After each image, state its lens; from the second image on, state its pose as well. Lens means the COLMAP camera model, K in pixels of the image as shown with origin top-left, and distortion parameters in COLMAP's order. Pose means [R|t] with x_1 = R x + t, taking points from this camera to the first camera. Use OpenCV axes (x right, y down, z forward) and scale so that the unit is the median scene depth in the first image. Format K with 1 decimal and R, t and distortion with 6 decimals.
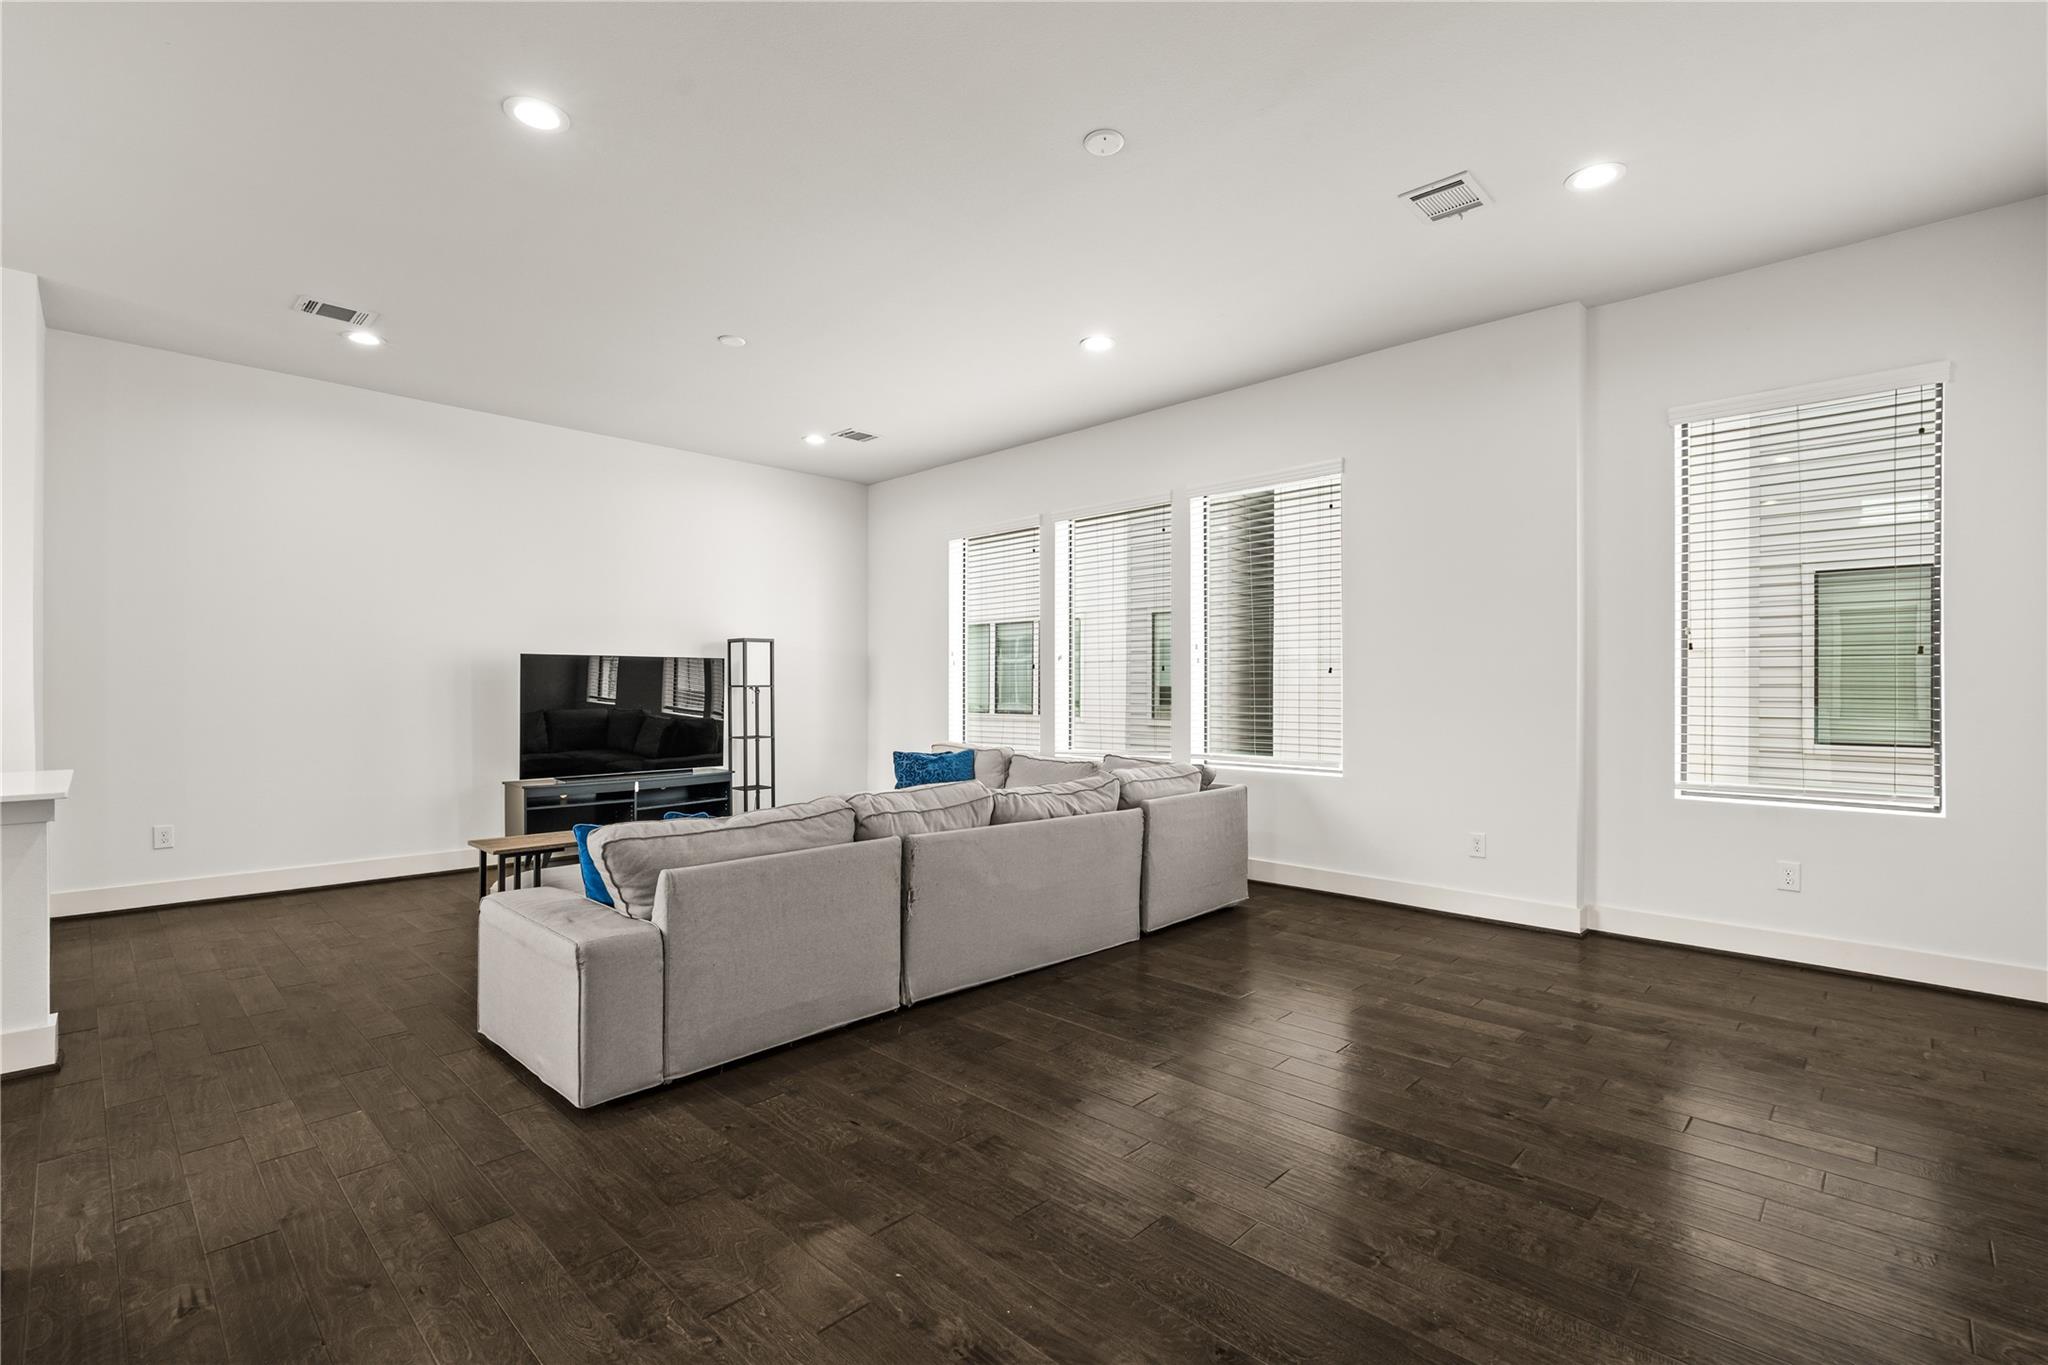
lens RADIAL K [[919.9, 0, 1026.5], [0, 919.9, 685.0], [0, 0, 1]] dist [-0.006565, 0.000214]
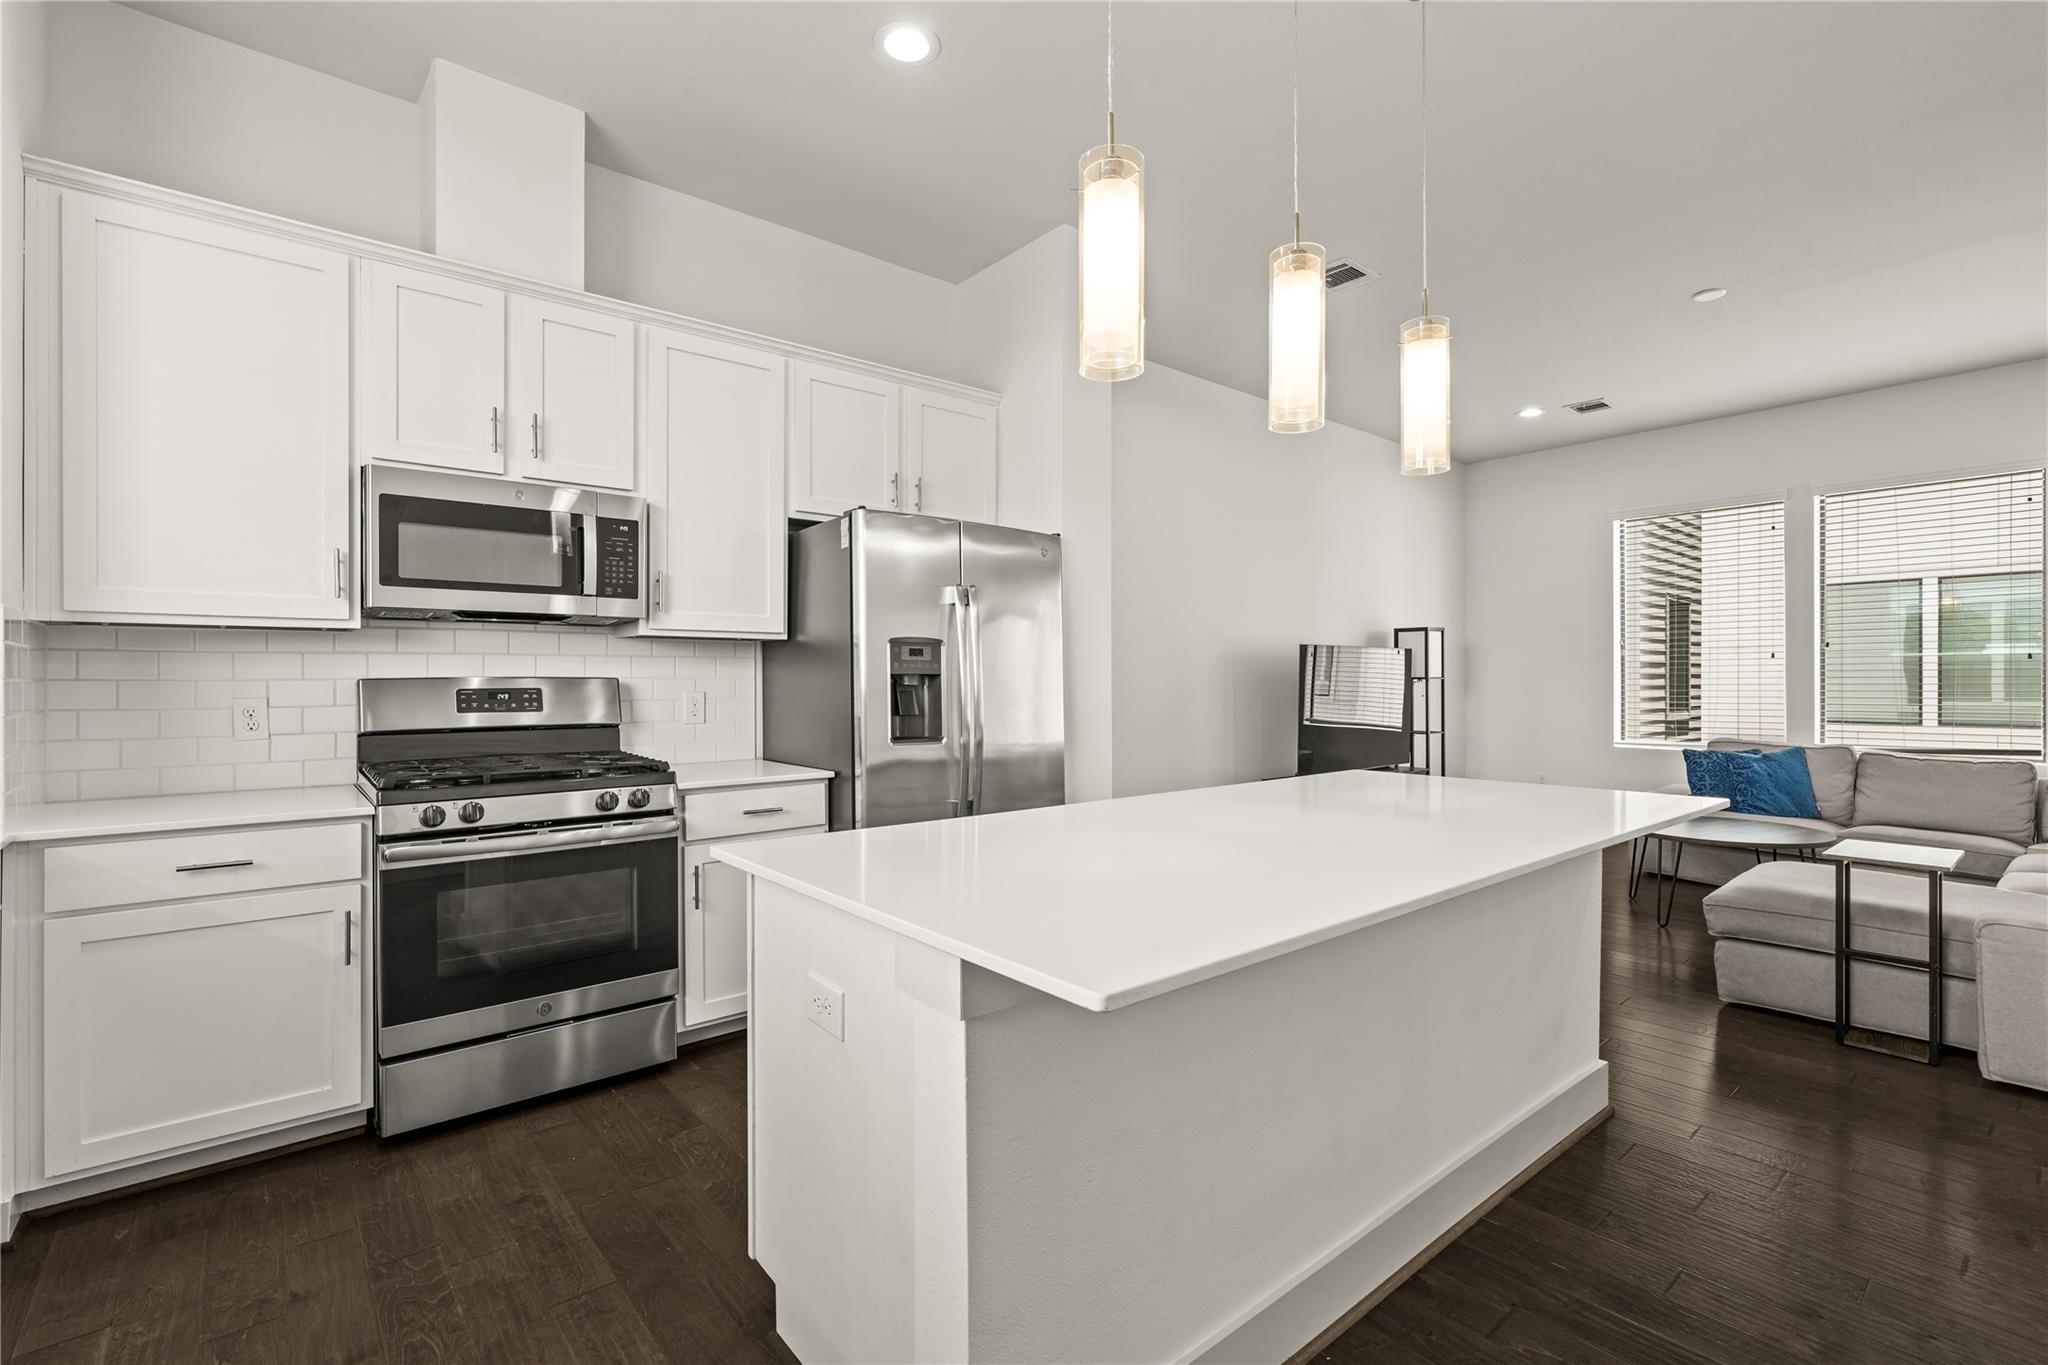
lens RADIAL K [[919.7, 0, 1025.9], [0, 919.7, 678.2], [0, 0, 1]] dist [-0.004531, 0.001270]
pose [[0.994449, -0.003198, -0.105175, -1.200018], [0.003252, 0.999995, 0.000339, -0.000788], [0.105173, -0.000679, 0.994454, 0.045002]]
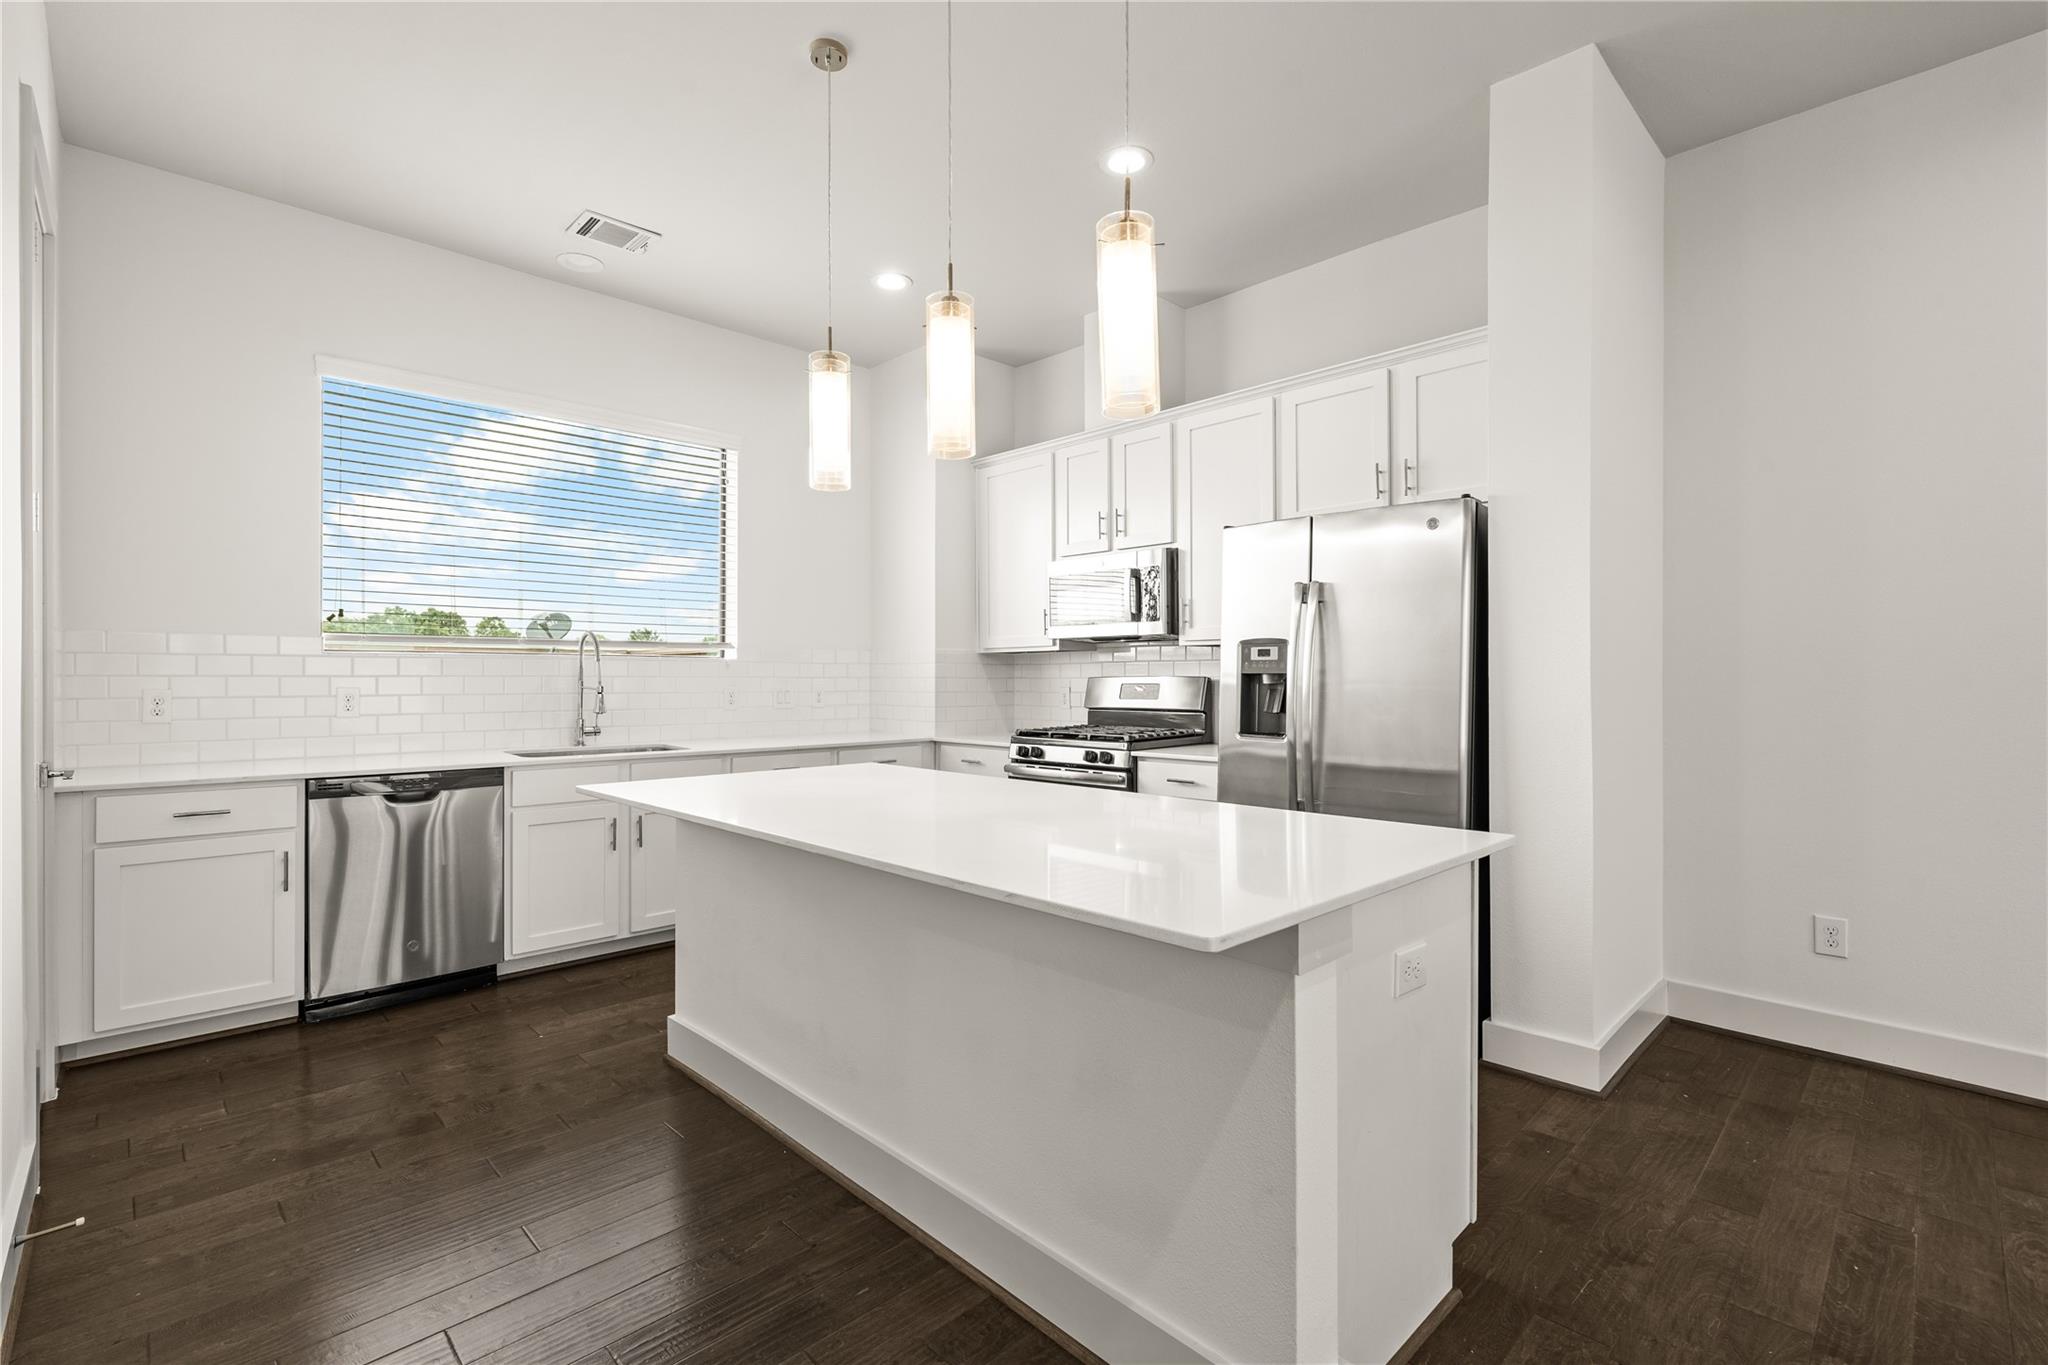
lens RADIAL K [[919.7, 0, 1025.9], [0, 919.7, 678.2], [0, 0, 1]] dist [-0.004531, 0.001270]
pose [[-0.025962, -0.001648, -0.999662, -0.469379], [0.003356, 0.999993, -0.001736, 0.001441], [0.999657, -0.003400, -0.025956, 0.686288]]
